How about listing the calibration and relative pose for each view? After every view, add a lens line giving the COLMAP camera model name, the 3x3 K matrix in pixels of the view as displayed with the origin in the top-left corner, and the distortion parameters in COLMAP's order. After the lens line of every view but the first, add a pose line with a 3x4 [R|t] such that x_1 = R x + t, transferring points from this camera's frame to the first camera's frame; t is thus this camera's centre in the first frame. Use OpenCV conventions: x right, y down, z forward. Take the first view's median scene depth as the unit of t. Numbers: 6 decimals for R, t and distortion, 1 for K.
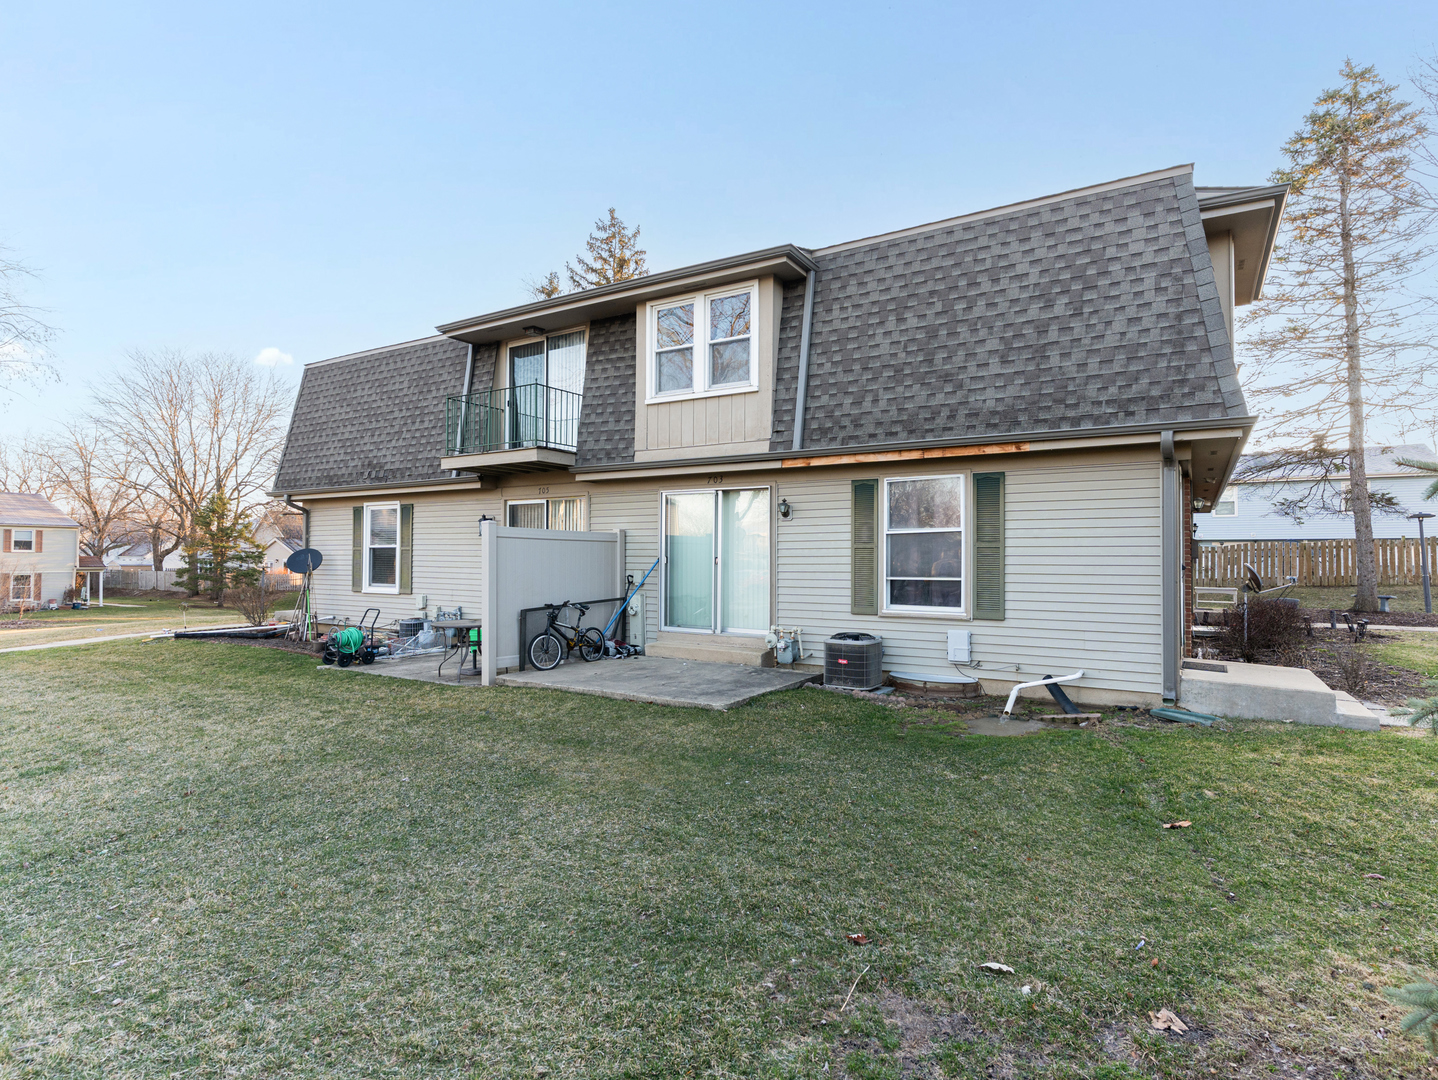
lens RADIAL K [[761.5, 0, 719.0], [0, 761.5, 540.0], [0, 0, 1]] dist [-0.000002, 0.001868]
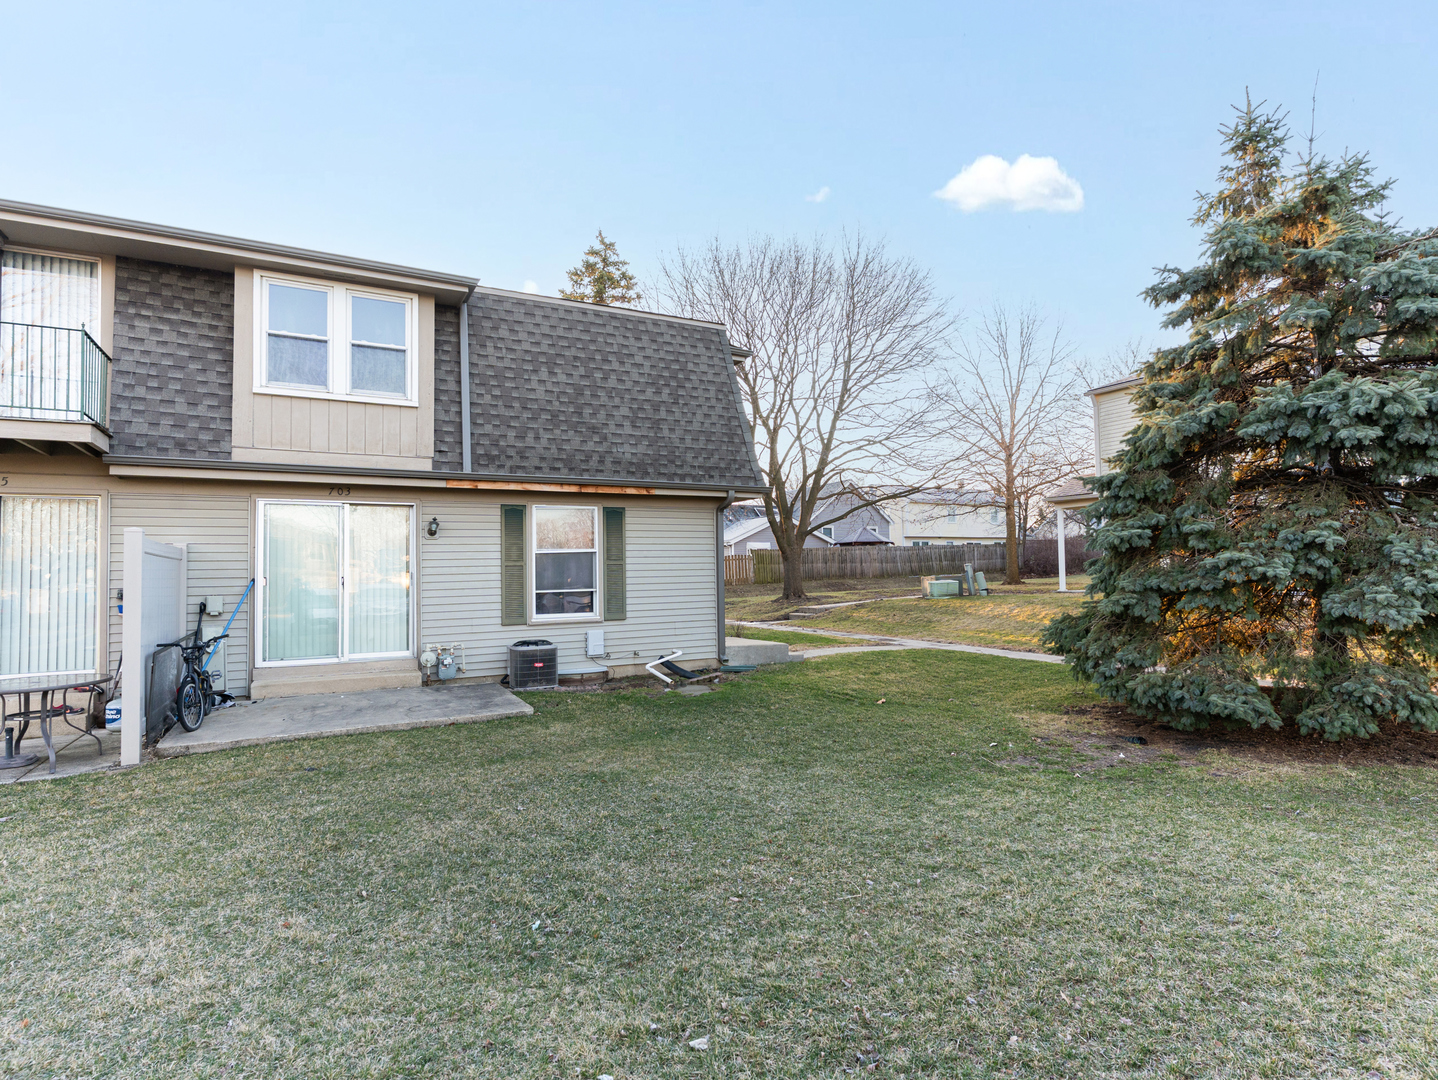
lens RADIAL K [[761.5, 0, 719.0], [0, 761.5, 540.0], [0, 0, 1]] dist [-0.000002, 0.001868]
pose [[0.500729, 0.026282, 0.865205, -0.642115], [-0.000166, 0.999542, -0.030267, 0.006870], [-0.865604, 0.015012, 0.500504, 0.181405]]
